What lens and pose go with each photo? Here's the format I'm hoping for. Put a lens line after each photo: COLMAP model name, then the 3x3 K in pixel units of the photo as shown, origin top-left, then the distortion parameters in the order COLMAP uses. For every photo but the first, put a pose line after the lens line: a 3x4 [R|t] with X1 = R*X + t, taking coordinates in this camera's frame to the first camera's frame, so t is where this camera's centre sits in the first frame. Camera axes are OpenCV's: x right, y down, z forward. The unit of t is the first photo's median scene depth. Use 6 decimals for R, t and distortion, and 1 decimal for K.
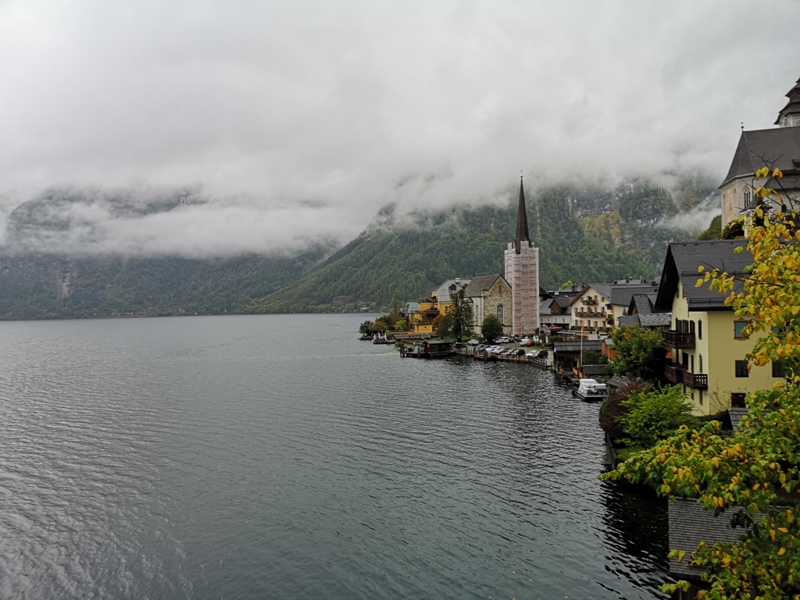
lens RADIAL K [[627.3, 0, 384.7], [0, 627.3, 307.9], [0, 0, 1]] dist [0.088261, -0.105260]
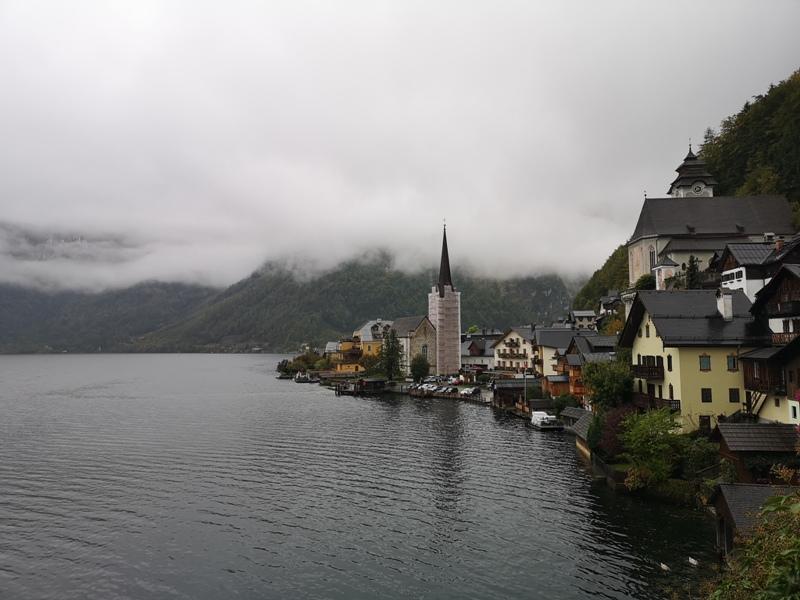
lens RADIAL K [[632.5, 0, 397.4], [0, 632.5, 299.9], [0, 0, 1]] dist [0.067518, -0.069946]
pose [[0.981810, 0.033644, 0.186861, -0.056833], [-0.018801, 0.996566, -0.080645, 0.005127], [-0.188932, 0.075664, 0.979071, -0.022671]]
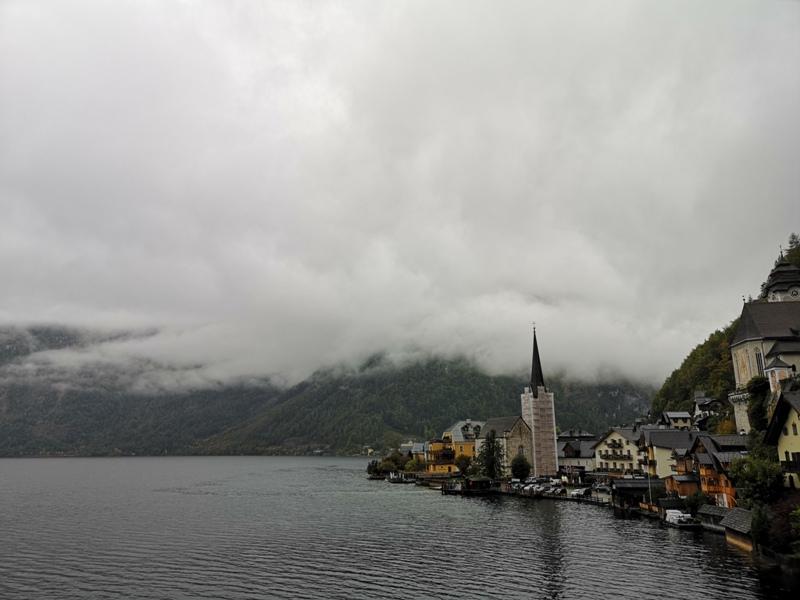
lens RADIAL K [[629.6, 0, 399.2], [0, 629.6, 293.3], [0, 0, 1]] dist [0.068126, -0.061450]
pose [[0.994593, 0.047226, 0.092486, -0.124444], [-0.023235, 0.969233, -0.245047, 0.011390], [-0.101213, 0.241573, 0.965090, -0.067288]]
